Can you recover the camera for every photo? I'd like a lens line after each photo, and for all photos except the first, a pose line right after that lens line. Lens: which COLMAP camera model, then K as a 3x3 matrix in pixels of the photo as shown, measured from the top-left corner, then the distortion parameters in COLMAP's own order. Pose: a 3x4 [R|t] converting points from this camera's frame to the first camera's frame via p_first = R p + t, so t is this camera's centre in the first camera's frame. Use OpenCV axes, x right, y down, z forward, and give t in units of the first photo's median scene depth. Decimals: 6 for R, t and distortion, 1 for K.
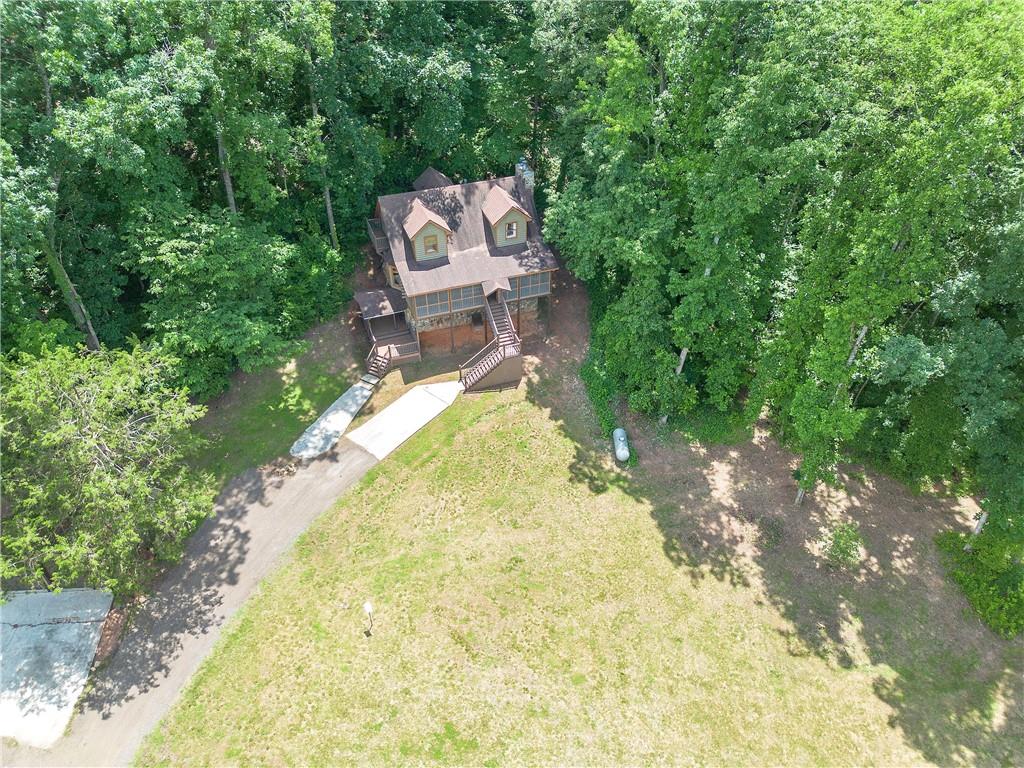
lens RADIAL K [[728.6, 0, 515.1], [0, 728.6, 385.4], [0, 0, 1]] dist [0.076257, -0.068668]
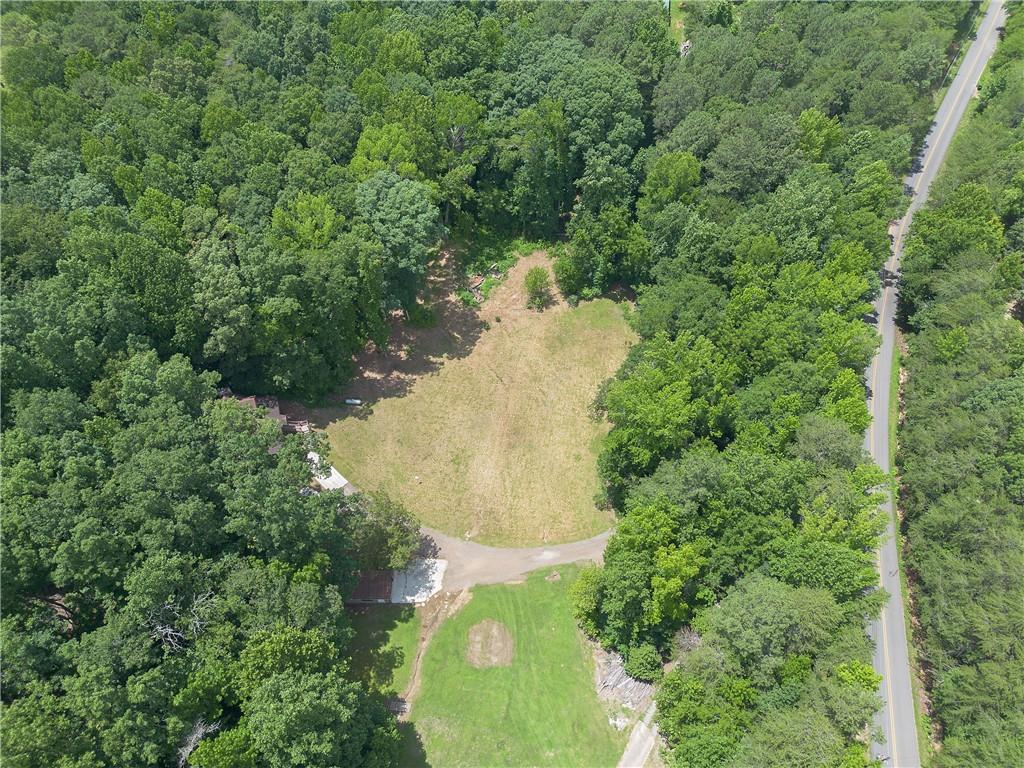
lens RADIAL K [[728.6, 0, 515.8], [0, 728.6, 379.3], [0, 0, 1]] dist [0.076257, -0.068668]
pose [[0.058589, -0.831356, 0.552643, -1.274841], [0.639773, 0.456234, 0.618499, -1.275264], [-0.766327, 0.317329, 0.558610, -0.990284]]
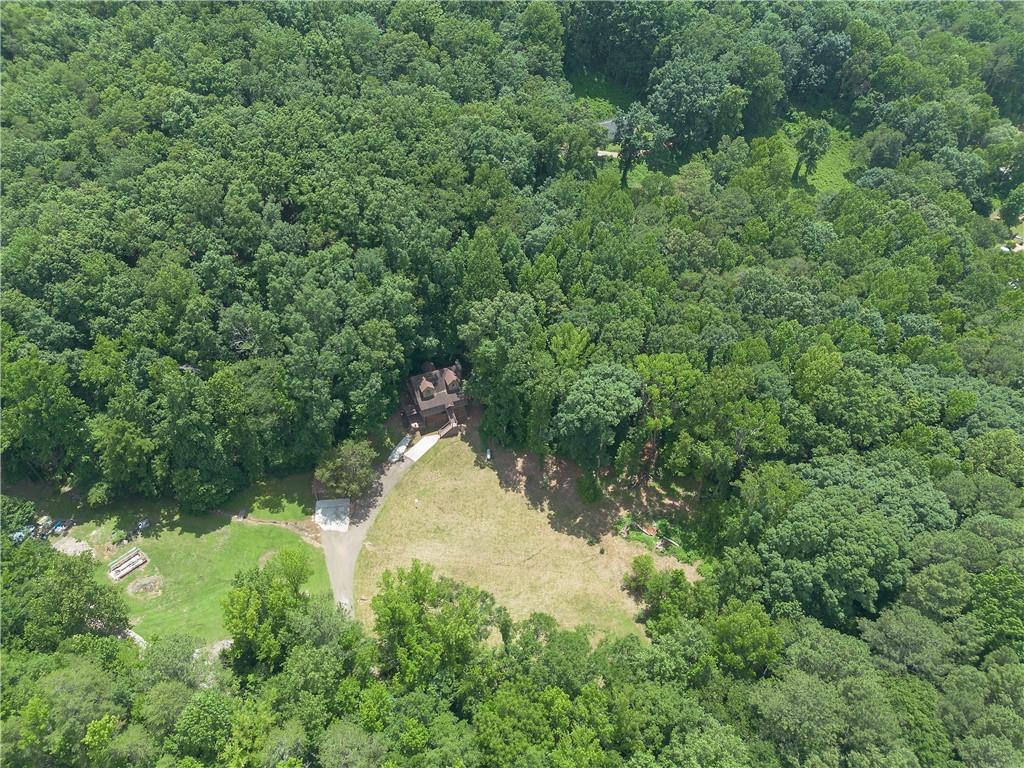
lens RADIAL K [[728.6, 0, 512.2], [0, 728.6, 384.8], [0, 0, 1]] dist [0.076257, -0.068668]
pose [[0.999368, -0.028822, 0.020791, 0.200900], [0.027994, 0.998844, 0.039065, -0.371691], [-0.021893, -0.038458, 0.999020, -2.360440]]
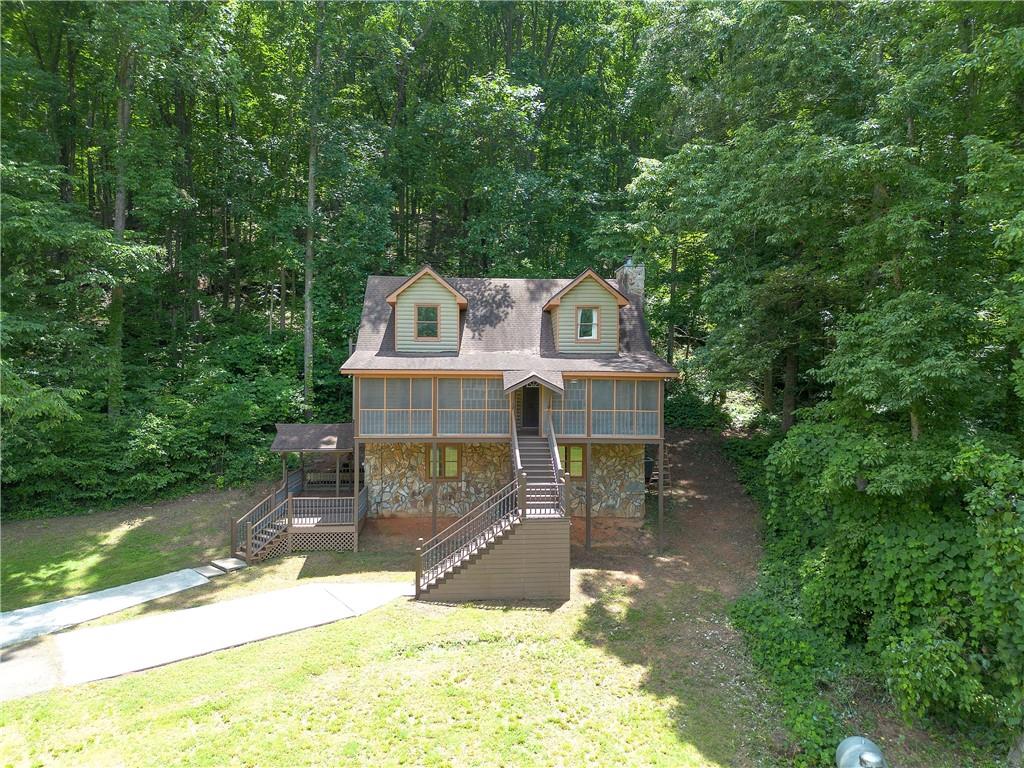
lens RADIAL K [[728.6, 0, 510.6], [0, 728.6, 374.6], [0, 0, 1]] dist [0.076257, -0.068668]
pose [[0.957827, -0.009965, -0.287171, 0.101674], [-0.180751, 0.756010, -0.629109, 0.171021], [0.223374, 0.654484, 0.722326, 0.721669]]
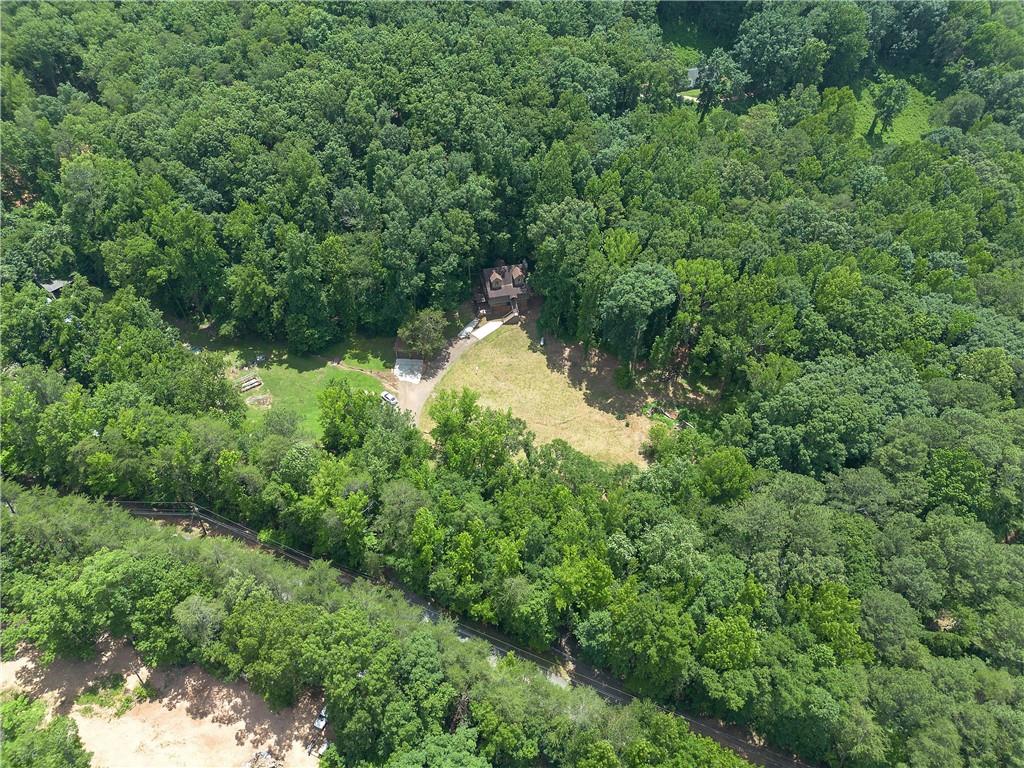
lens RADIAL K [[728.6, 0, 511.0], [0, 728.6, 386.5], [0, 0, 1]] dist [0.076257, -0.068668]
pose [[0.992275, 0.083375, -0.091859, 0.370052], [-0.076241, 0.993985, 0.078619, 0.031710], [0.097862, -0.071008, 0.992664, -2.942731]]
